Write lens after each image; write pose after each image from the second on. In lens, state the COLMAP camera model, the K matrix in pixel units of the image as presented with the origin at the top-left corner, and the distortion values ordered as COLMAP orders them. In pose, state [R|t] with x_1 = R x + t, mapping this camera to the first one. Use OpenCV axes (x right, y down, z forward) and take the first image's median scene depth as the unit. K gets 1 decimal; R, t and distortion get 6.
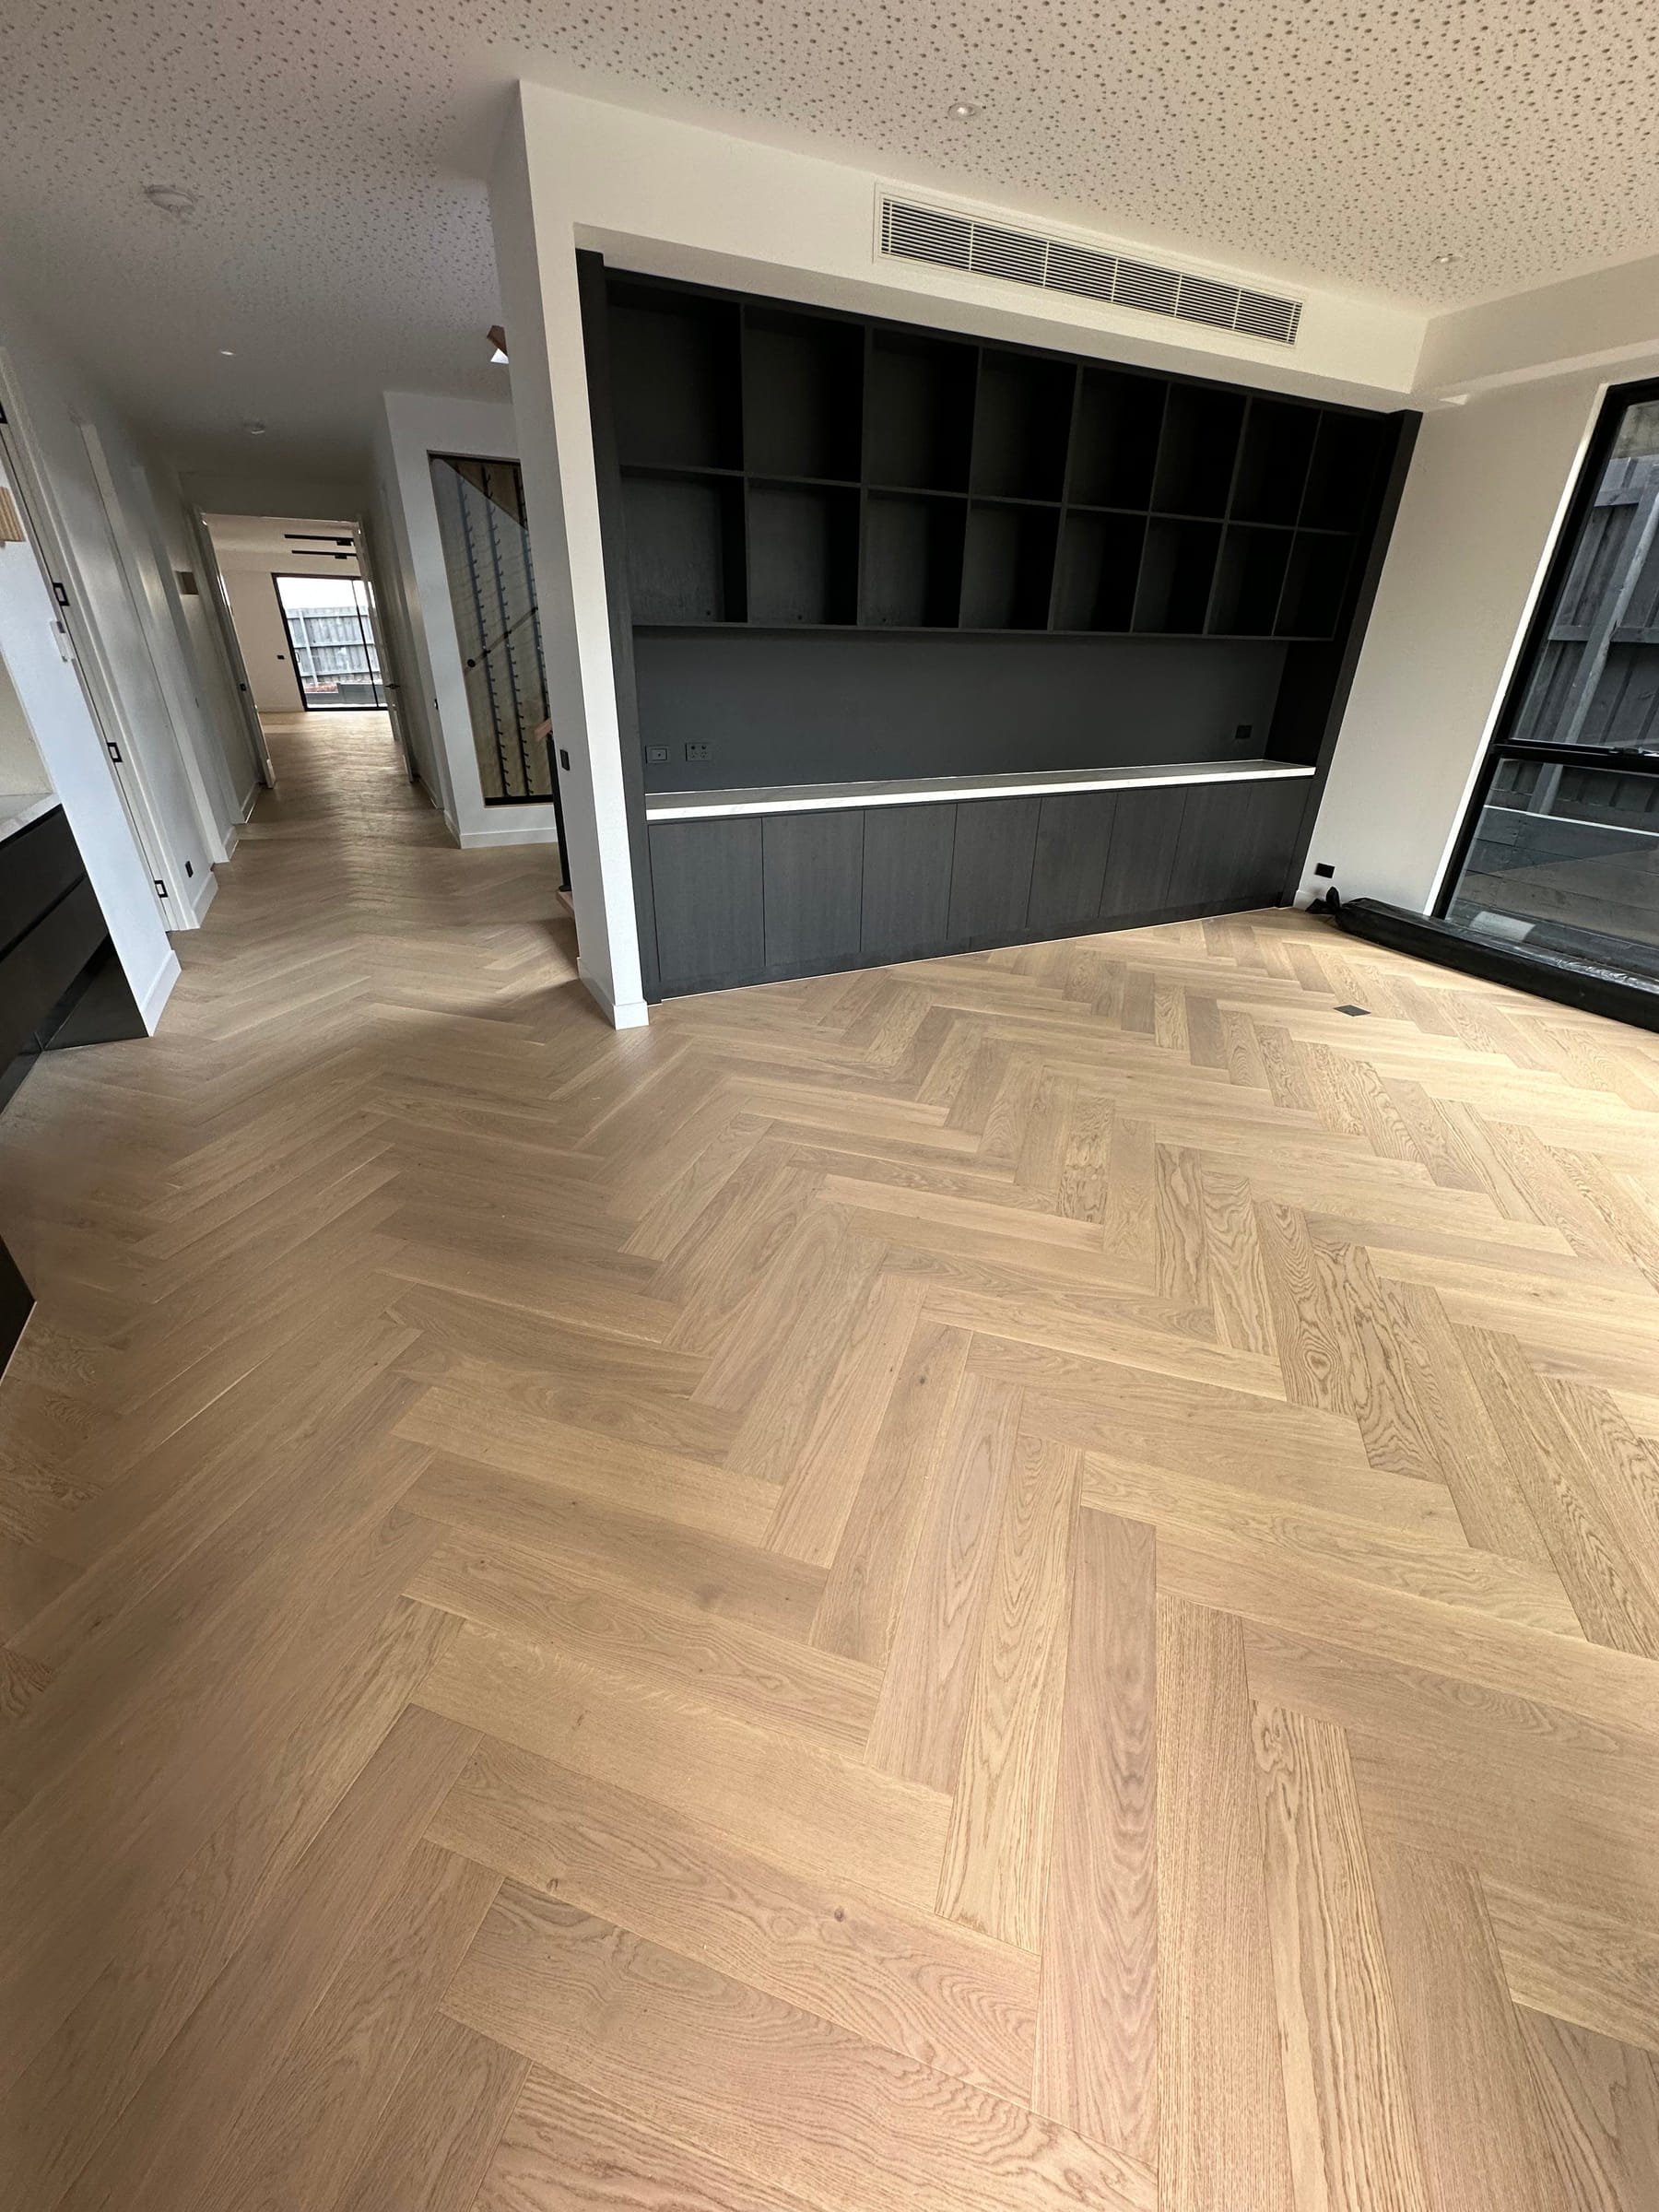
lens RADIAL K [[882.9, 0, 831.2], [0, 882.9, 1106.9], [0, 0, 1]] dist [-0.001486, 0.000009]
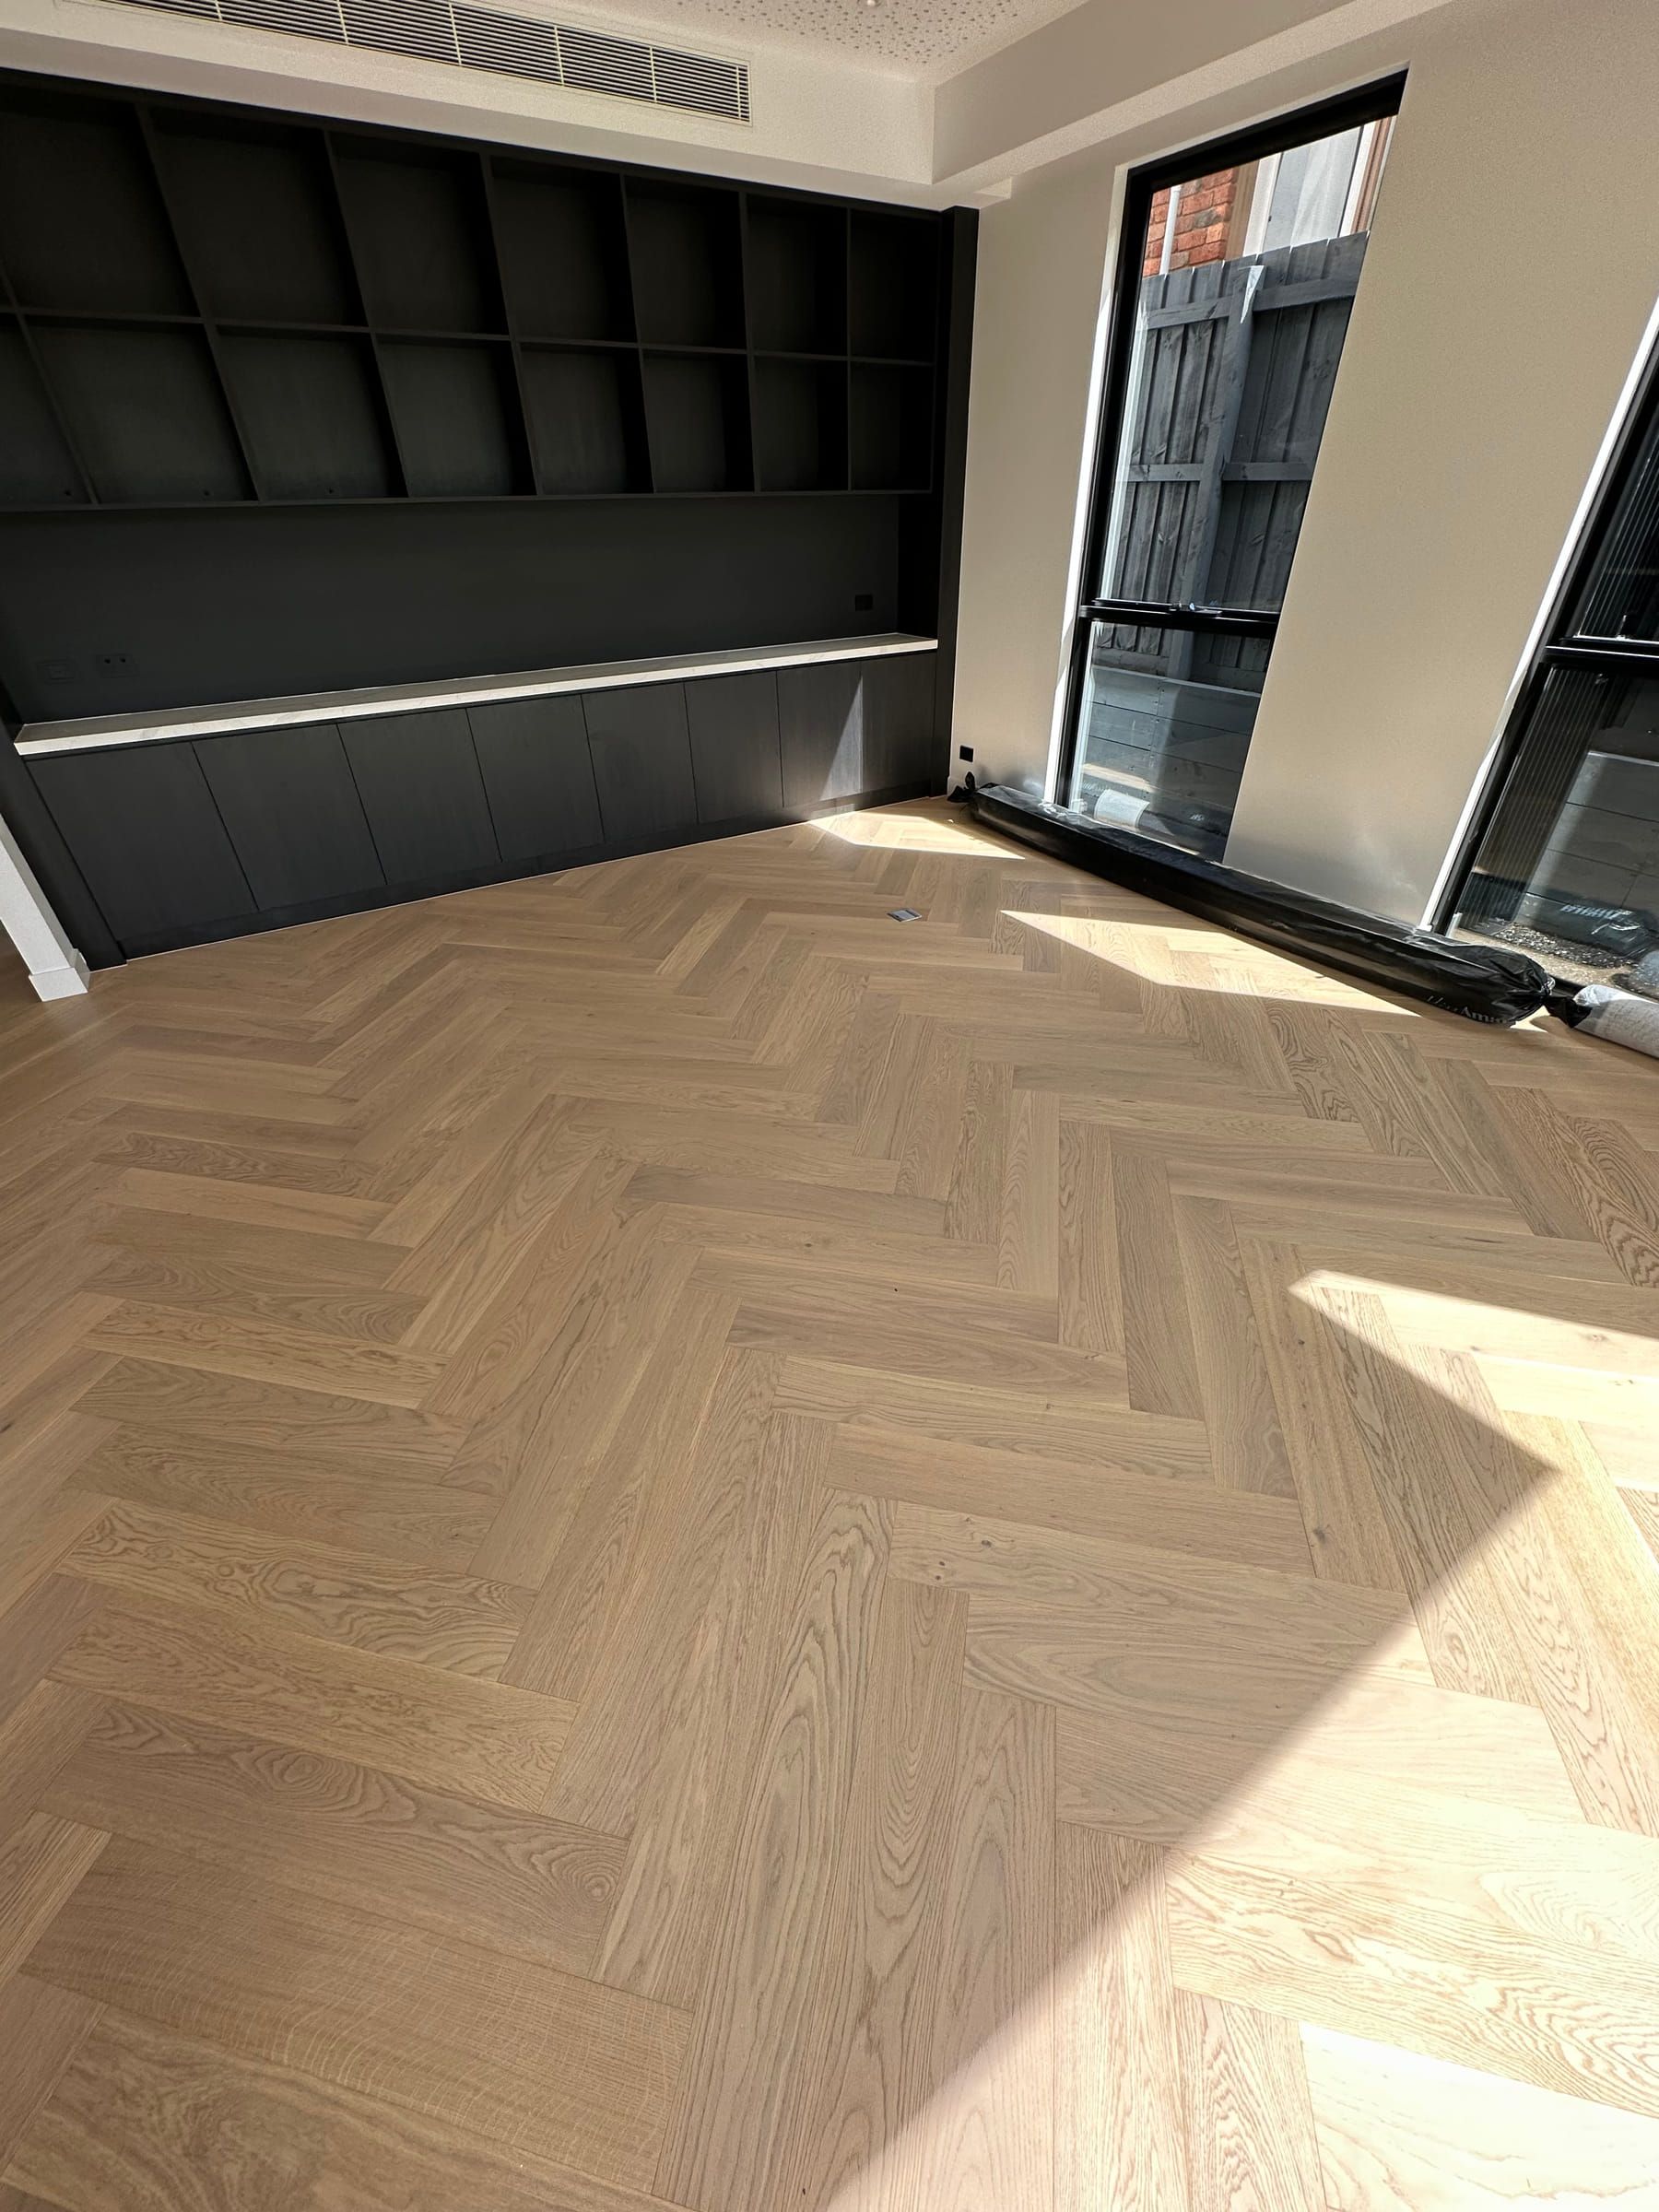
lens RADIAL K [[882.9, 0, 831.2], [0, 882.9, 1106.9], [0, 0, 1]] dist [-0.001486, 0.000009]
pose [[0.994221, -0.087609, 0.062044, 0.441116], [0.080163, 0.990272, 0.113734, -0.019520], [-0.071404, -0.108103, 0.991572, 0.052971]]
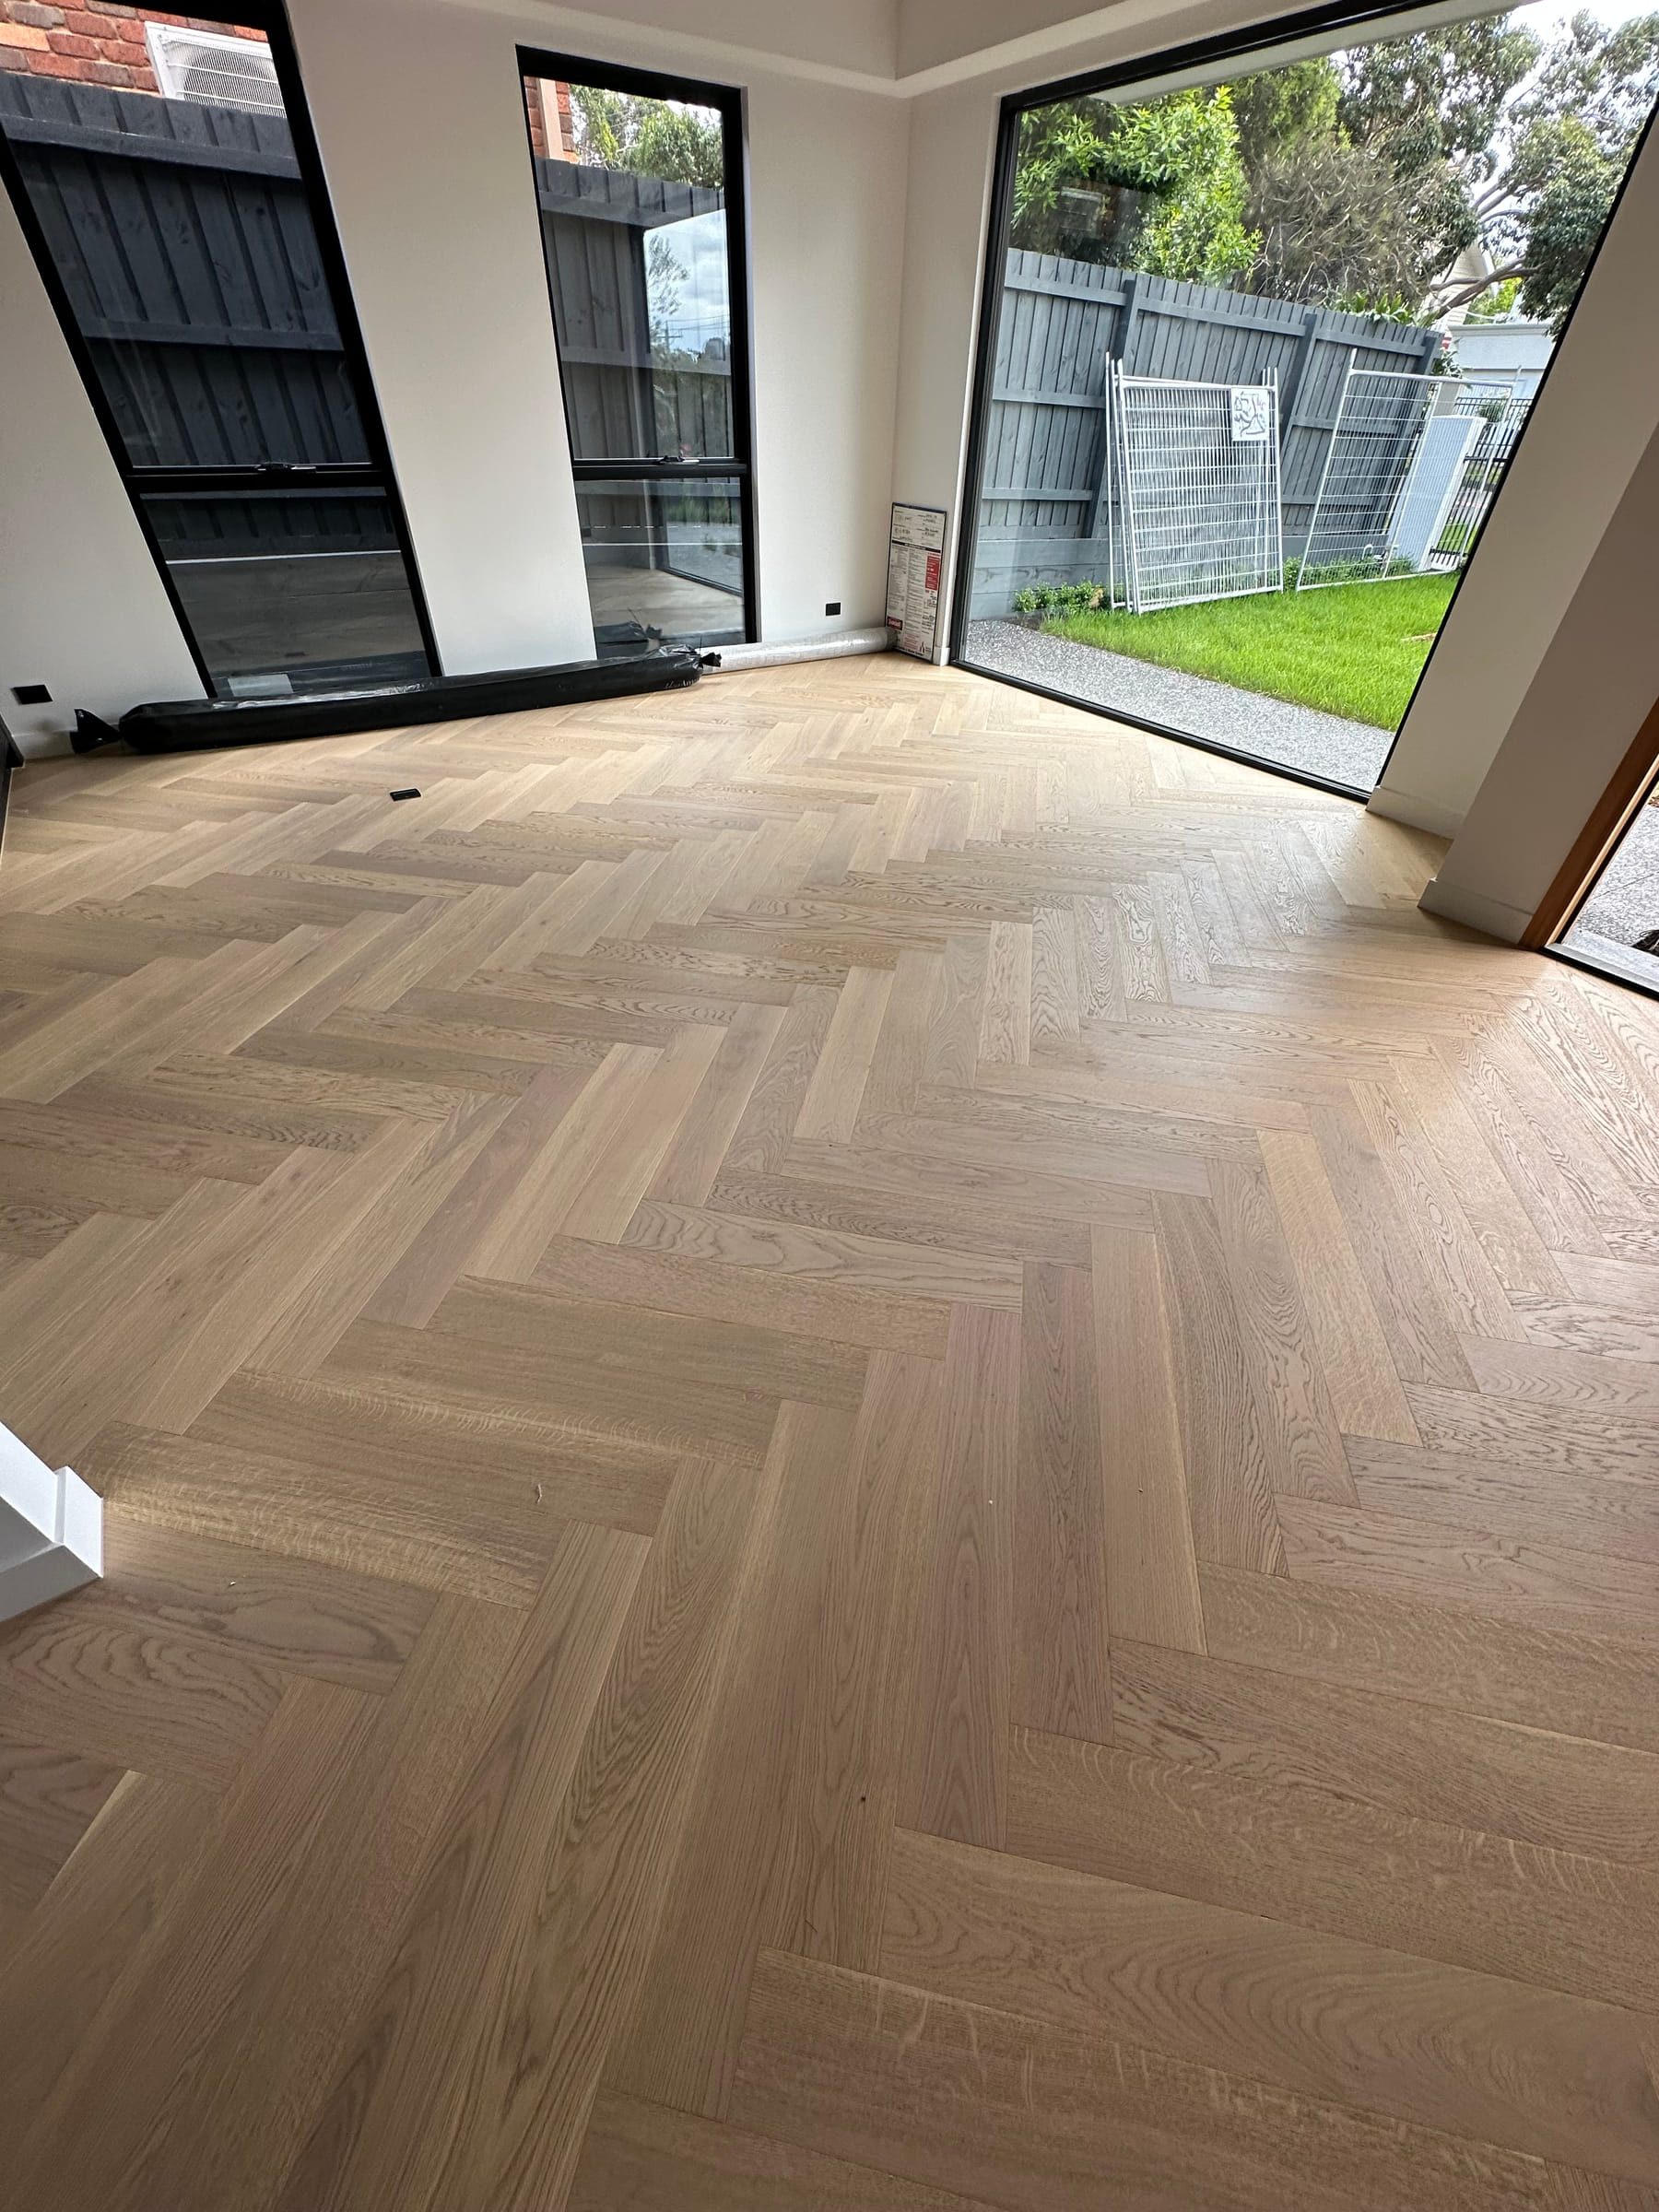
lens RADIAL K [[882.9, 0, 831.2], [0, 882.9, 1106.9], [0, 0, 1]] dist [-0.001486, 0.000009]
pose [[-0.122143, -0.639050, 0.759405, -0.393611], [0.443719, 0.649253, 0.617724, -0.274409], [-0.887803, 0.412414, 0.204257, 0.546204]]
